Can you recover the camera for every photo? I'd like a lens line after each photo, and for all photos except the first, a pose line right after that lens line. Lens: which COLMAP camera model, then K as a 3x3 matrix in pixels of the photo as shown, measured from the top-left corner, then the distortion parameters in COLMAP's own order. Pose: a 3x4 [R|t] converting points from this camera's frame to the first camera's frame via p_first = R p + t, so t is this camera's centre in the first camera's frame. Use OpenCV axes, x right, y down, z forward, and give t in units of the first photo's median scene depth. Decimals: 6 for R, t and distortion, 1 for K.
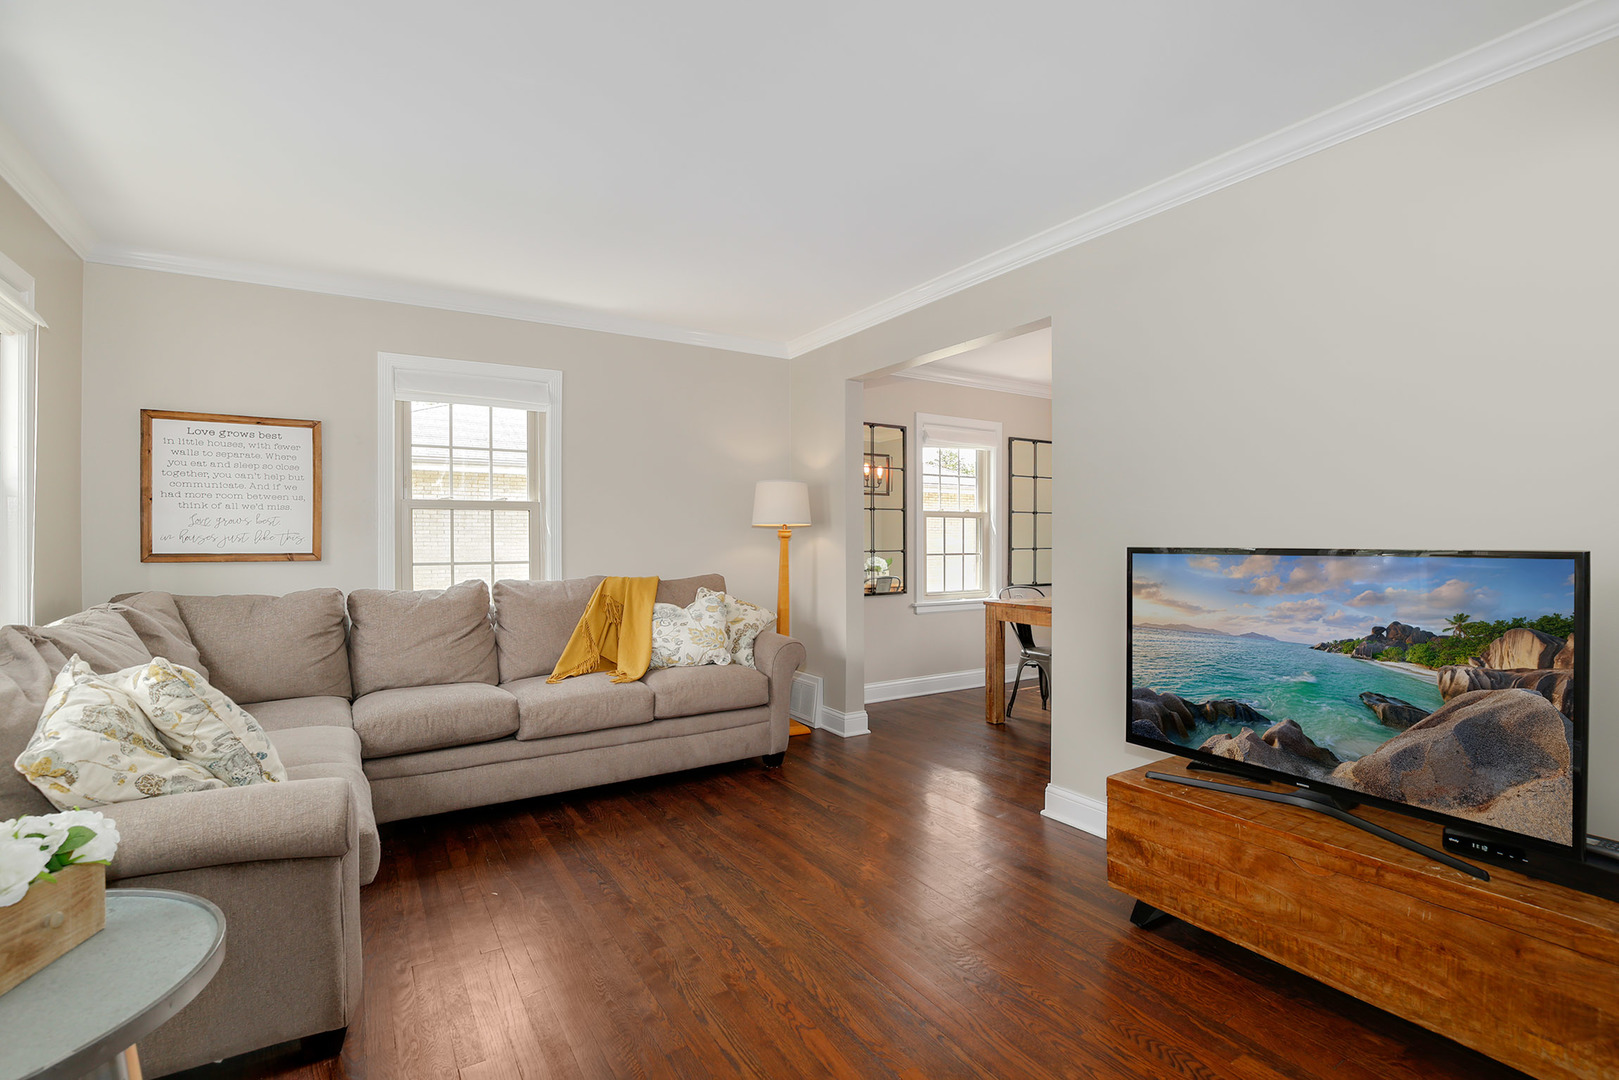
lens RADIAL K [[751.5, 0, 812.4], [0, 751.5, 539.0], [0, 0, 1]] dist [-0.031792, 0.004733]
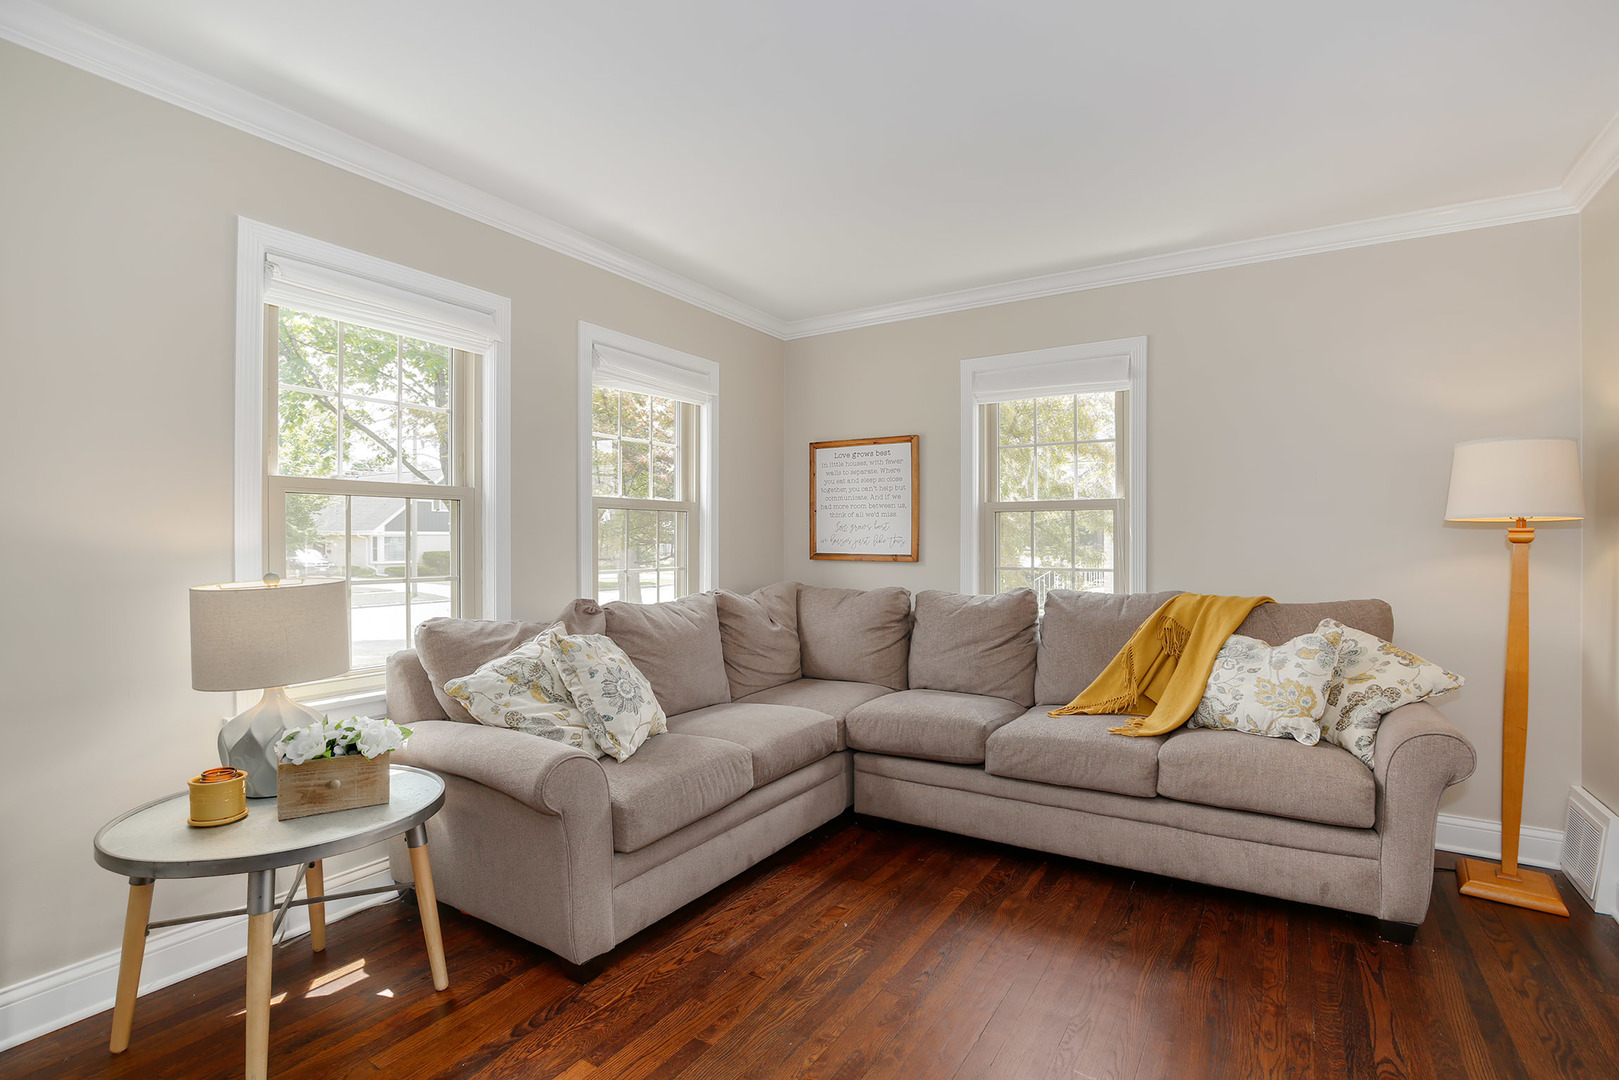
lens RADIAL K [[751.5, 0, 812.1], [0, 751.5, 539.9], [0, 0, 1]] dist [-0.031792, 0.004733]
pose [[0.442641, 0.001178, -0.896698, 0.273730], [-0.001038, 0.999999, 0.000801, -0.004270], [0.896698, 0.000576, 0.442642, 0.381282]]
